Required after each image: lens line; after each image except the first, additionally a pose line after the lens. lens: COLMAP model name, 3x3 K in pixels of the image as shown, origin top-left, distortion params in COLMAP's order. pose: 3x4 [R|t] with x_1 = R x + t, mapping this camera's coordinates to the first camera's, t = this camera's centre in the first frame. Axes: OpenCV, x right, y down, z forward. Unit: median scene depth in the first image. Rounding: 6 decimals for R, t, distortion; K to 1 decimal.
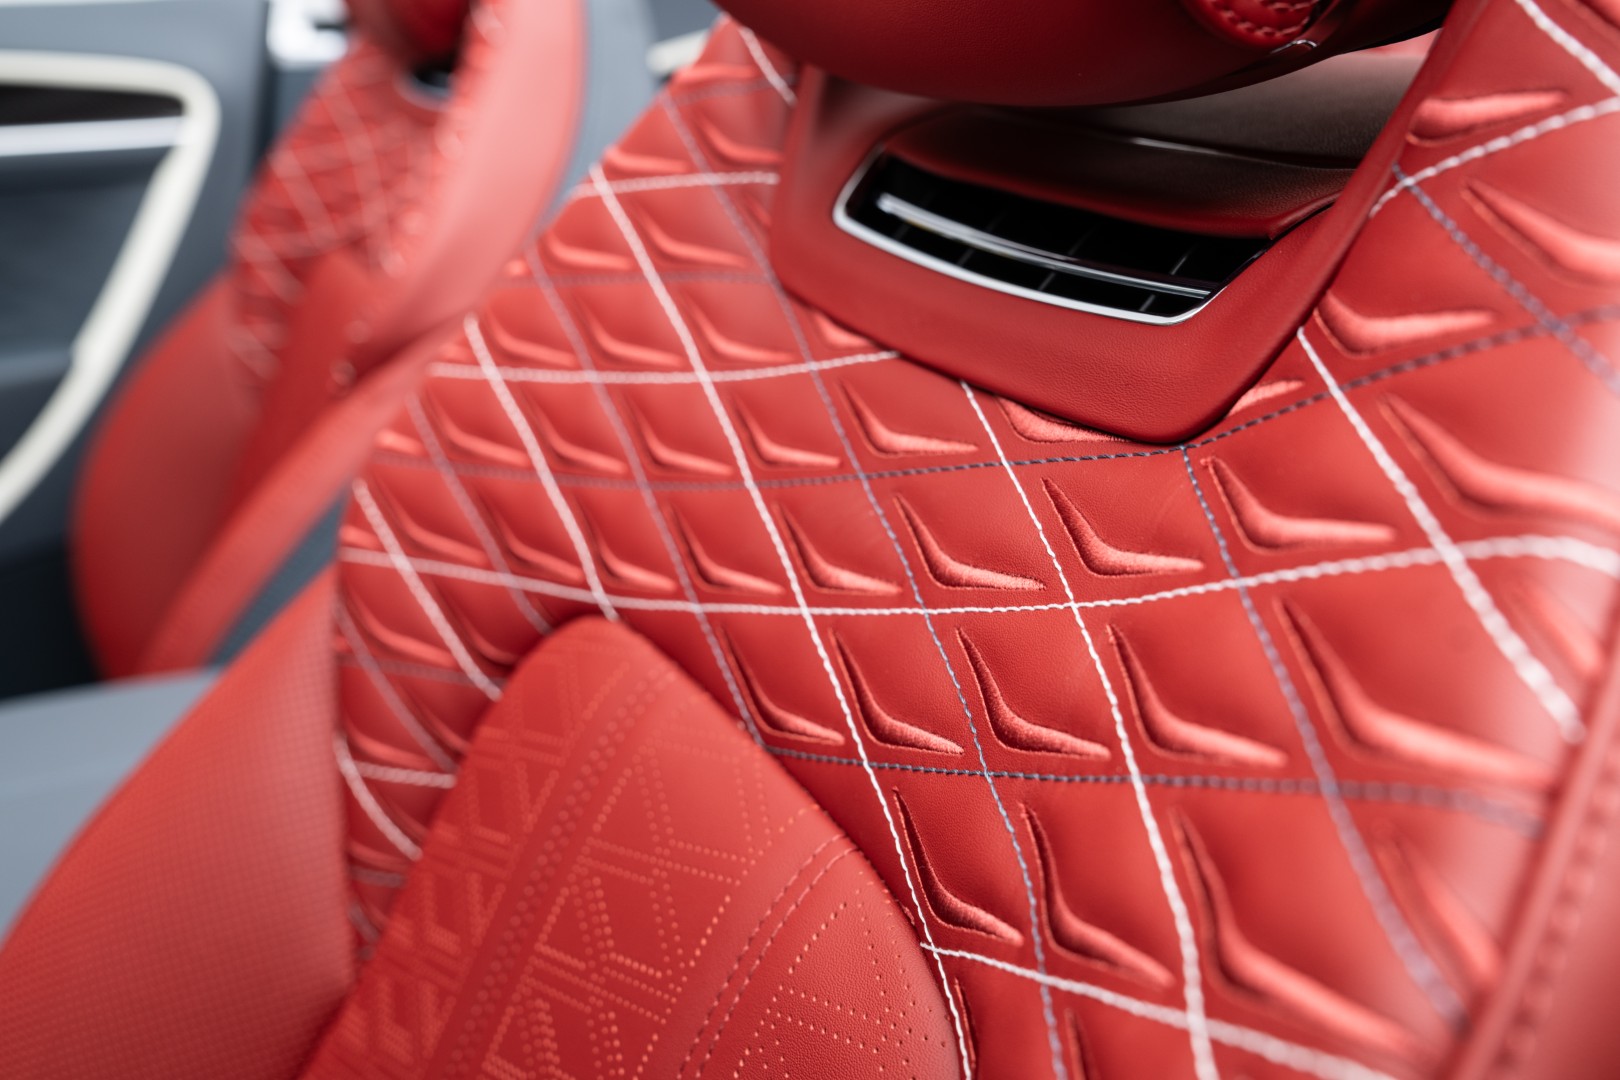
lens RADIAL K [[1624.5, 0, 806.6], [0, 1624.5, 543.6], [0, 0, 1]] dist [-0.003375, 0.000000]
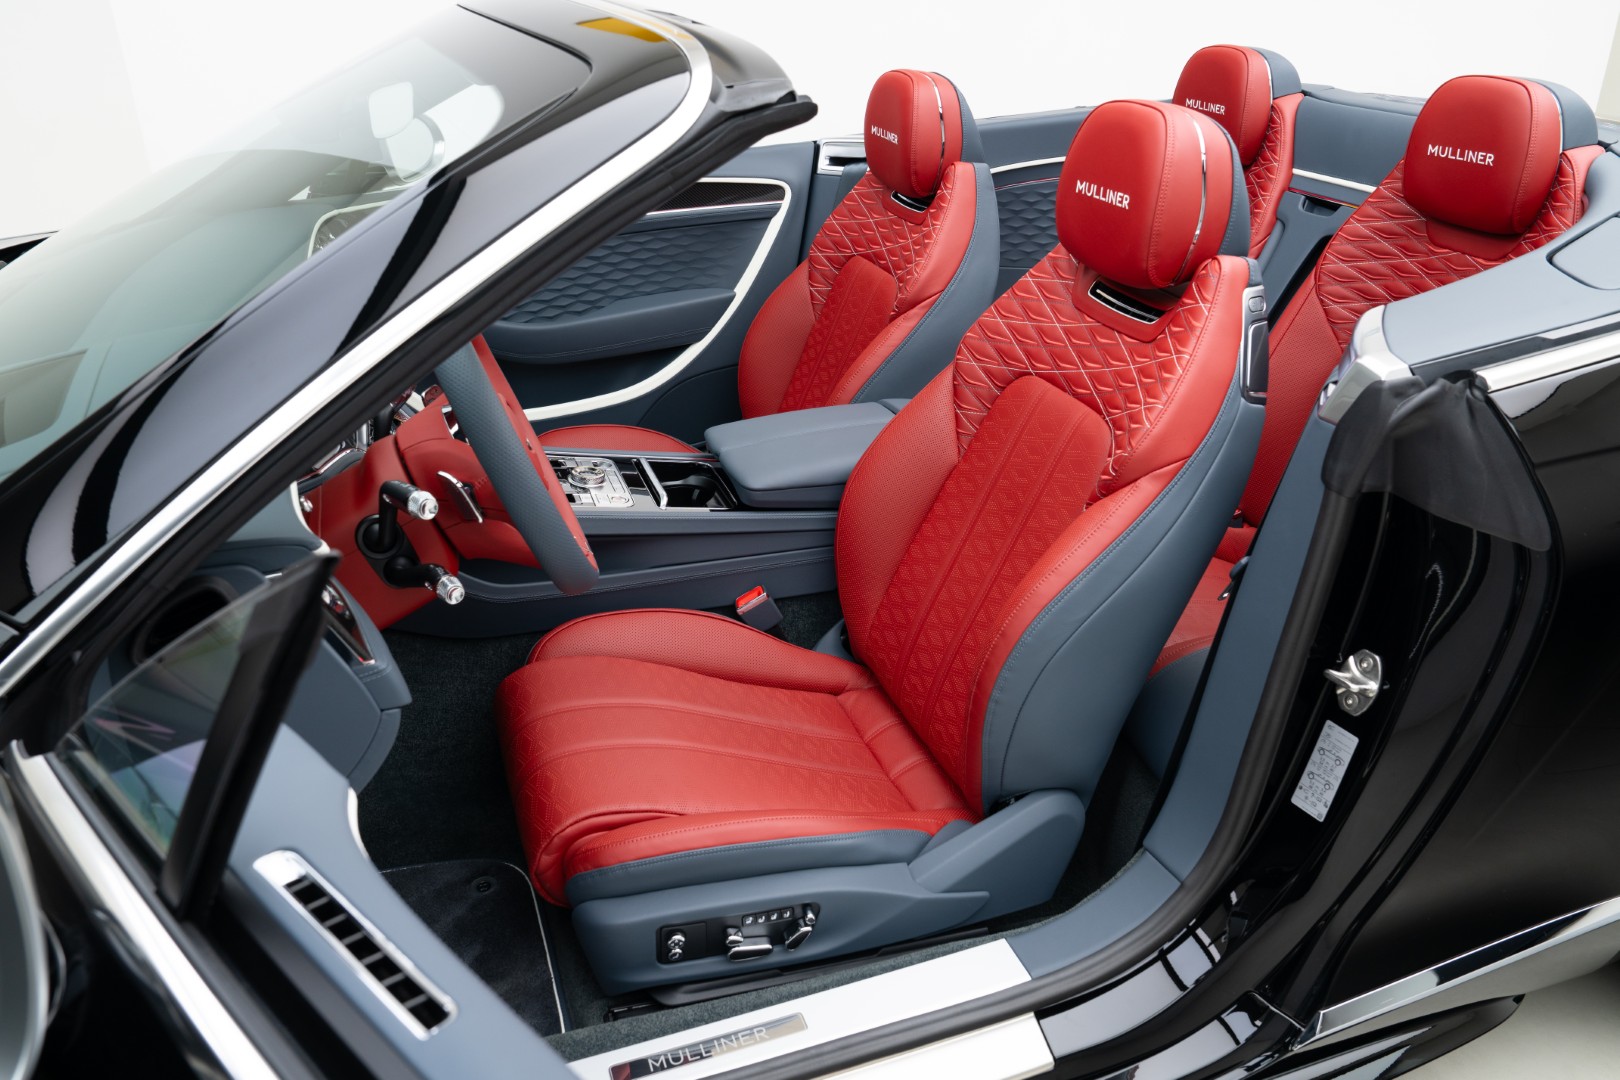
lens RADIAL K [[1211.3, 0, 818.1], [0, 1211.3, 541.0], [0, 0, 1]] dist [-0.076611, -0.001524]
pose [[0.994966, 0.048762, -0.087553, -0.452193], [-0.038709, 0.992835, 0.113053, 0.167297], [0.092438, -0.109095, 0.989724, -2.842849]]
